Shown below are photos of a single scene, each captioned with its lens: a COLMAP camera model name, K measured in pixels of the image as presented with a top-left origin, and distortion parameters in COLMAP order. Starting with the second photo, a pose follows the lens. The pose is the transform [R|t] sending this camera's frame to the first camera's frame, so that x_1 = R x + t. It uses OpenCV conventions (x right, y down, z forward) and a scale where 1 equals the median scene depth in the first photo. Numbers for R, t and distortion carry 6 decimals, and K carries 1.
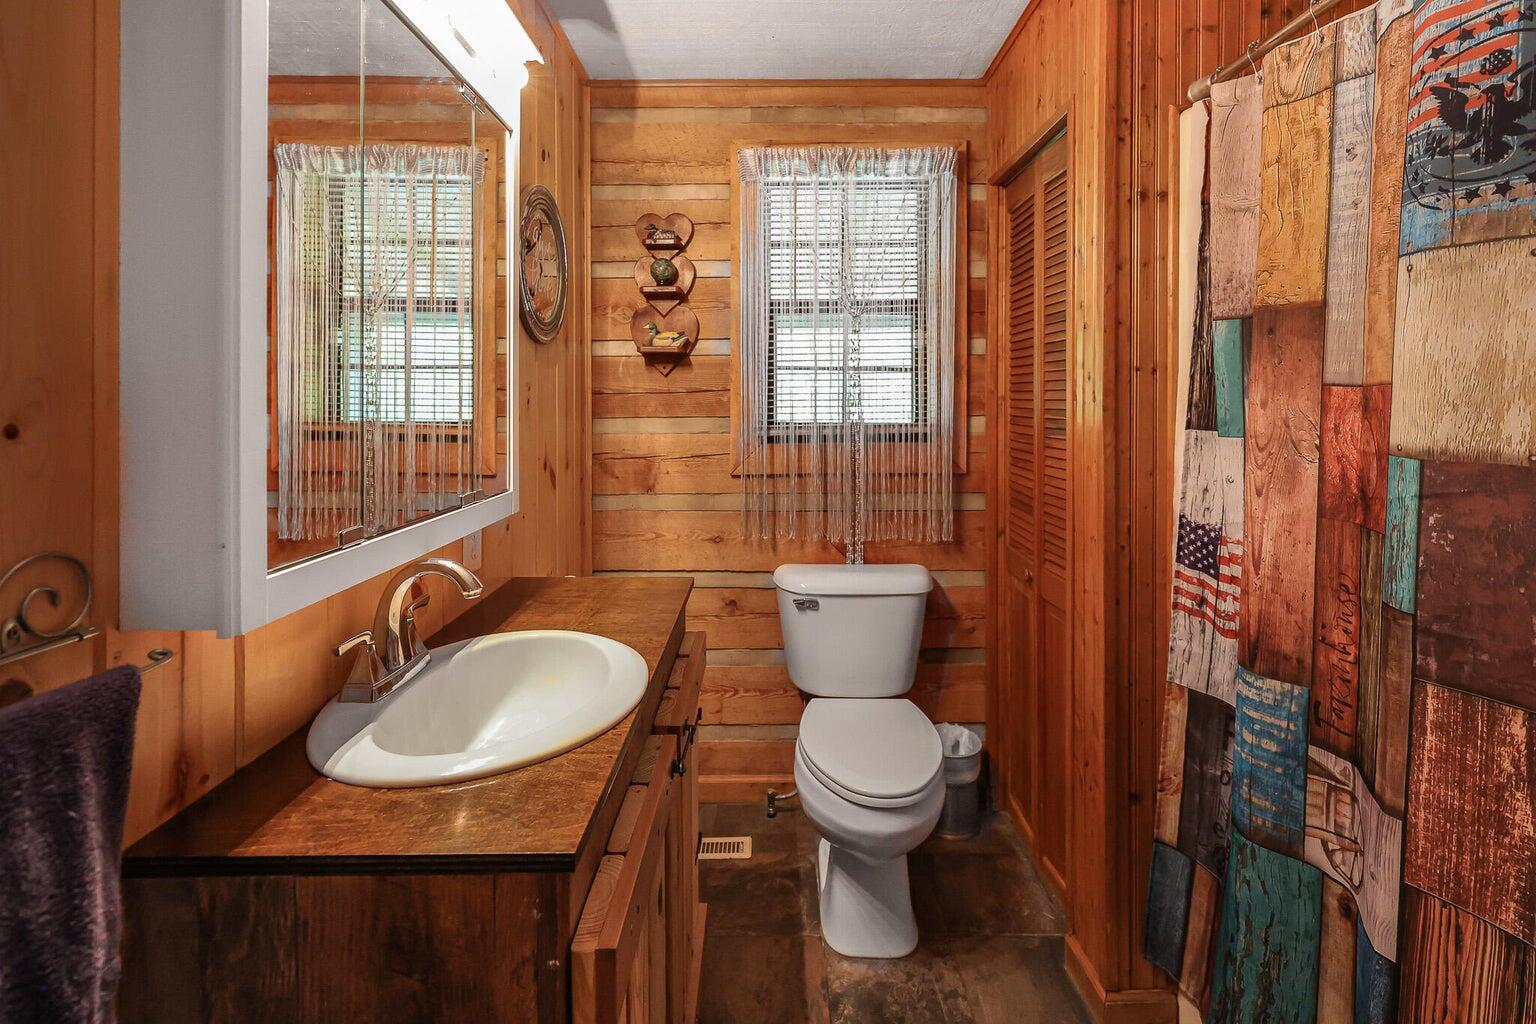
lens RADIAL K [[697.5, 0, 769.7], [0, 697.5, 405.5], [0, 0, 1]] dist [0.001225, 0.000071]
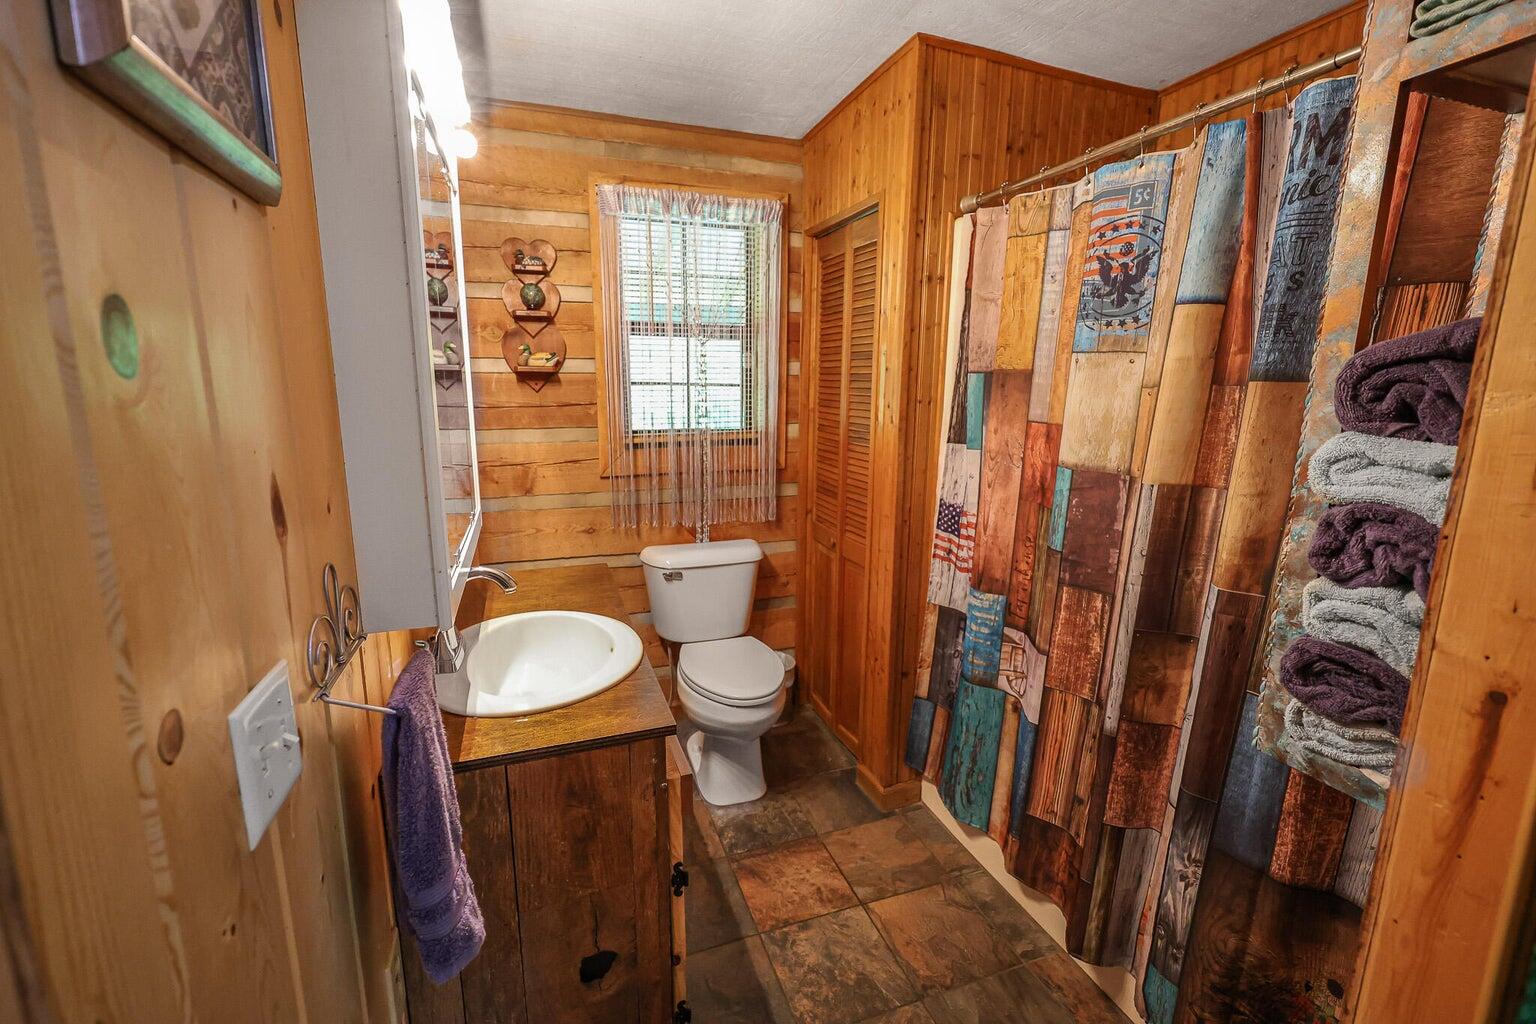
lens RADIAL K [[660.6, 0, 768.0], [0, 660.6, 512.0], [0, 0, 1]] dist [-0.000052, 0.000000]
pose [[0.940524, -0.056508, 0.334995, -0.238888], [-0.007851, 0.982191, 0.187720, -0.077696], [-0.339637, -0.179185, 0.923331, -0.206219]]
